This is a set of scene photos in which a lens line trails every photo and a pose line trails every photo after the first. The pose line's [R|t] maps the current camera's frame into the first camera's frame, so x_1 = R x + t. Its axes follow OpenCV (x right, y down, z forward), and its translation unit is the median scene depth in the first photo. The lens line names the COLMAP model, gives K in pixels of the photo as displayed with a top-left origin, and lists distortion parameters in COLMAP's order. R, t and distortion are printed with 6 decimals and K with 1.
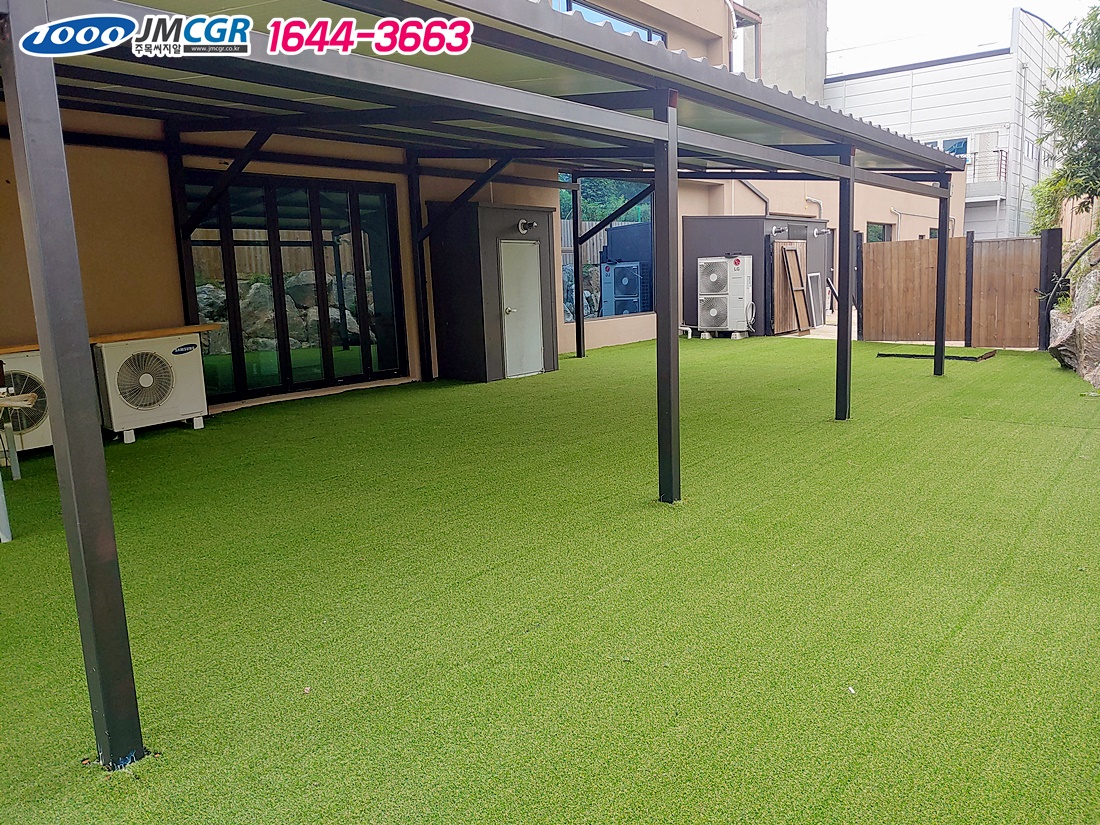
lens RADIAL K [[847.3, 0, 549.9], [0, 847.3, 411.7], [0, 0, 1]] dist [0.002001, 0.001035]
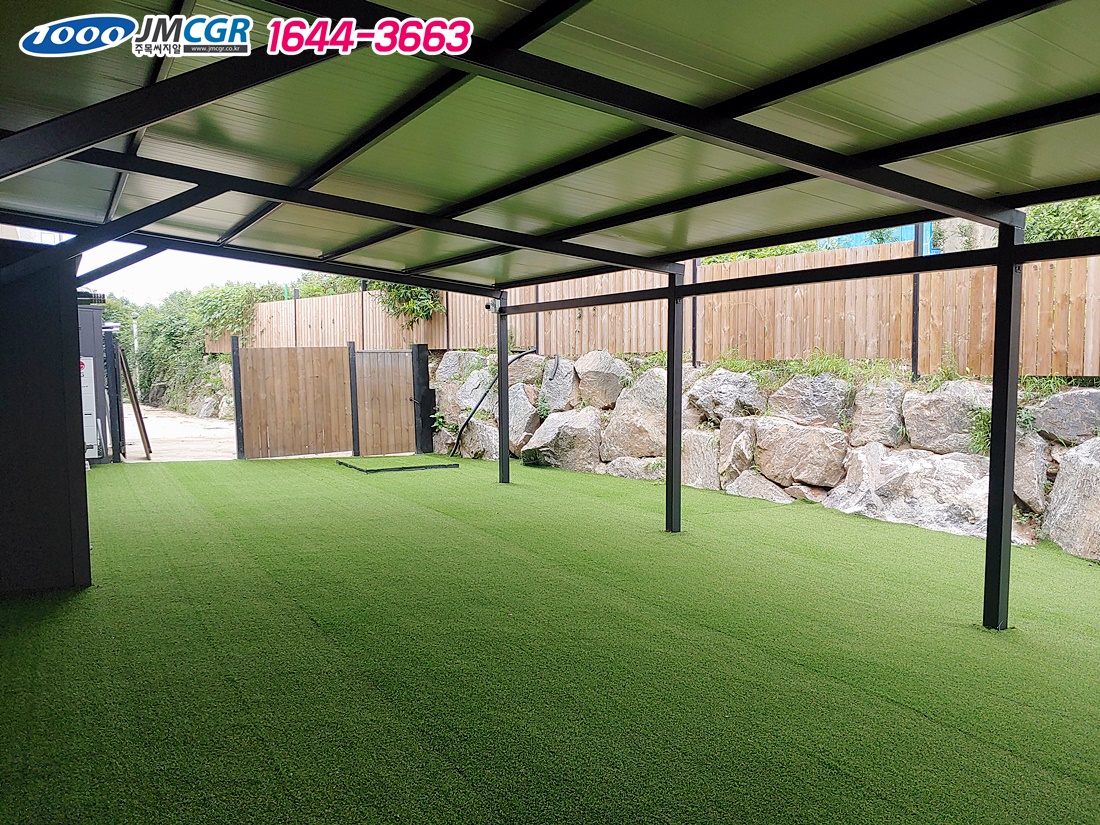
lens RADIAL K [[847.3, 0, 549.9], [0, 847.3, 414.5], [0, 0, 1]] dist [0.002001, 0.001035]
pose [[0.398351, -0.026032, 0.916864, -0.320920], [0.139825, 0.989638, -0.032652, -0.059578], [-0.906513, 0.141208, 0.397863, 0.383819]]
